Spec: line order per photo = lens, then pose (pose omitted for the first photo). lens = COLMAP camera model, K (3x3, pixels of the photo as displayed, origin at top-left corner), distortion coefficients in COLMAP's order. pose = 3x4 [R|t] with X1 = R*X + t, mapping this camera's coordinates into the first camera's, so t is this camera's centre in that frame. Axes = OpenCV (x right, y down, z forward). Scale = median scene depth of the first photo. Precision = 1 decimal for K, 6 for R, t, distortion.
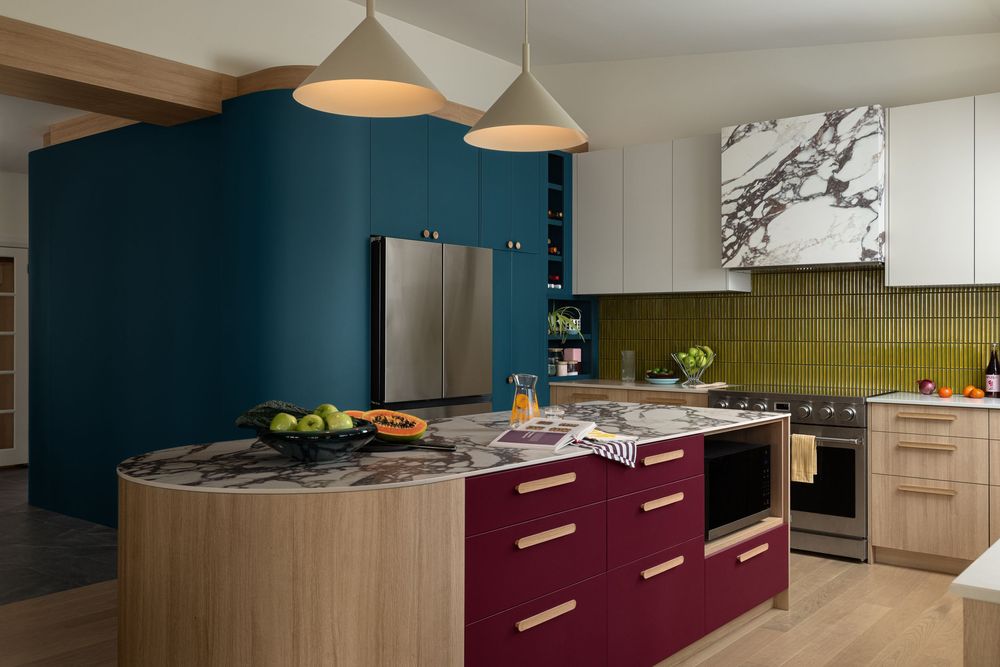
lens RADIAL K [[872.3, 0, 500.0], [0, 872.3, 333.5], [0, 0, 1]] dist [-0.012380, 0.003771]
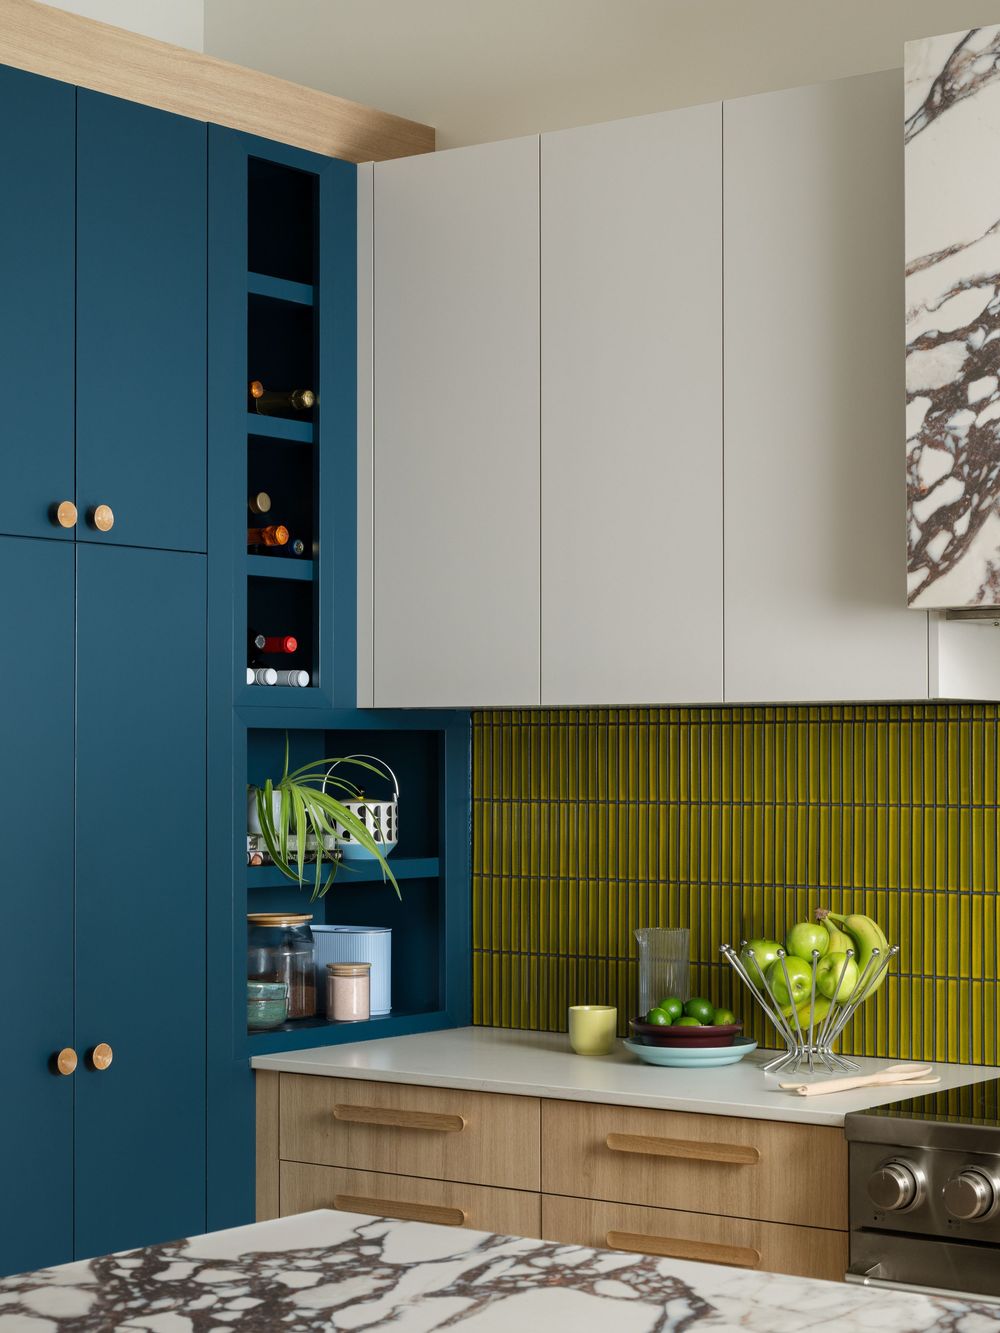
lens RADIAL K [[2538.6, 0, 501.3], [0, 2538.6, 744.4], [0, 0, 1]] dist [0.001528, 0.017700]
pose [[0.999105, -0.002241, 0.042243, 0.110216], [0.002868, 0.999886, -0.014795, -0.026820], [-0.042205, 0.014903, 0.998998, 0.290643]]
